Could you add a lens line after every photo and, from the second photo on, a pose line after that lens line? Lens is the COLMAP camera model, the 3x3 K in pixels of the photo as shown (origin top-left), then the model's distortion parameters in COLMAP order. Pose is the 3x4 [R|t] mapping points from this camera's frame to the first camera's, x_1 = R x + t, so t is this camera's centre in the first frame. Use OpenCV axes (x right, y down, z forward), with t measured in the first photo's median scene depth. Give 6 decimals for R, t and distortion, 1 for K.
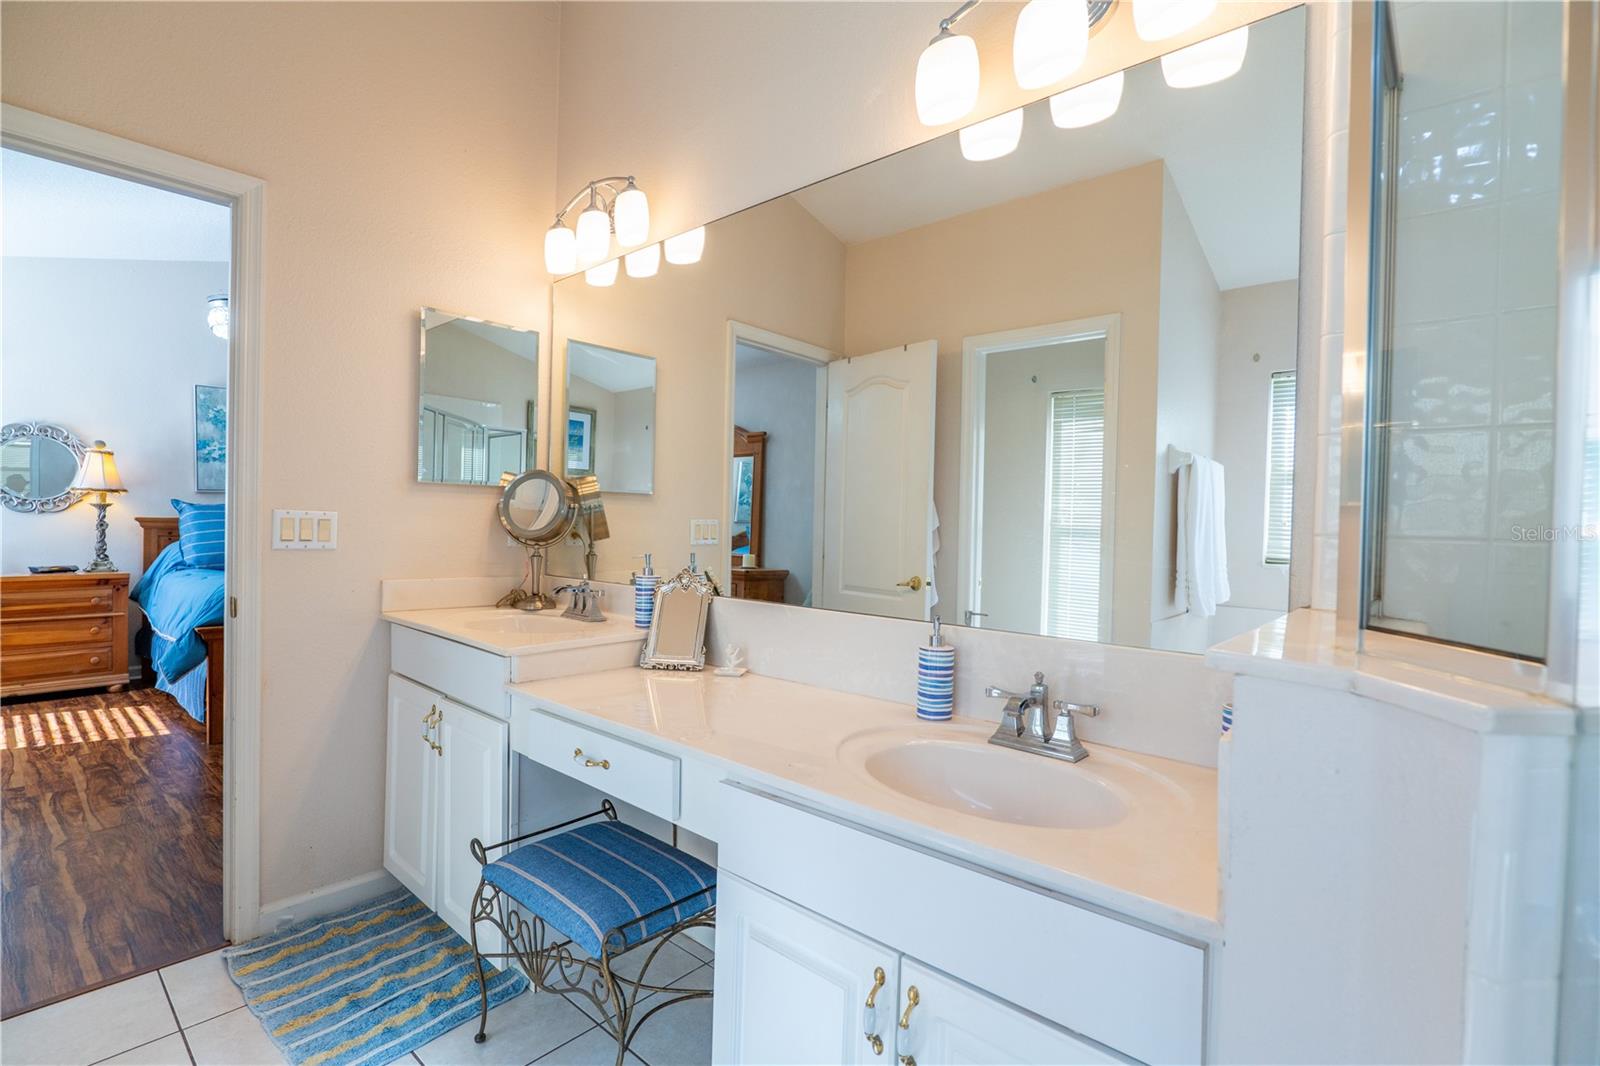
lens RADIAL K [[733.0, 0, 803.4], [0, 733.0, 530.7], [0, 0, 1]] dist [-0.024749, 0.006643]
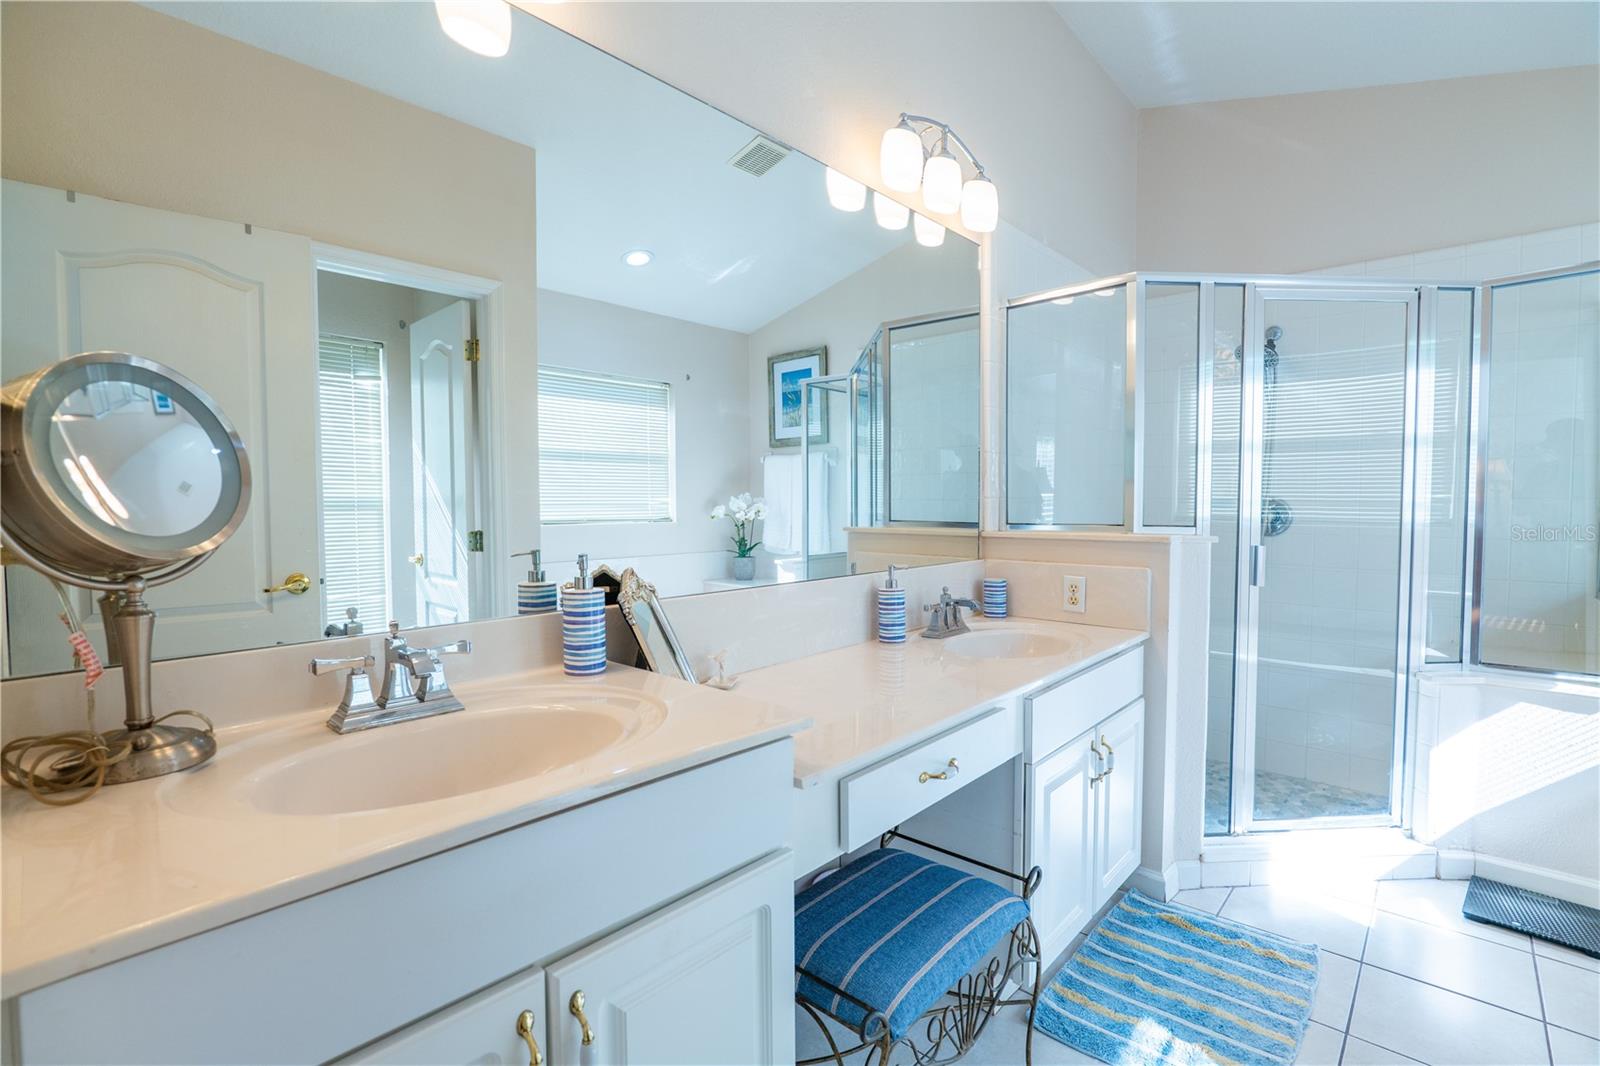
lens RADIAL K [[733.0, 0, 805.4], [0, 733.0, 535.2], [0, 0, 1]] dist [-0.024749, 0.006643]
pose [[0.019848, -0.060715, 0.997958, -0.381674], [0.004143, 0.998151, 0.060645, -0.013431], [-0.999794, 0.002931, 0.020063, 0.371743]]
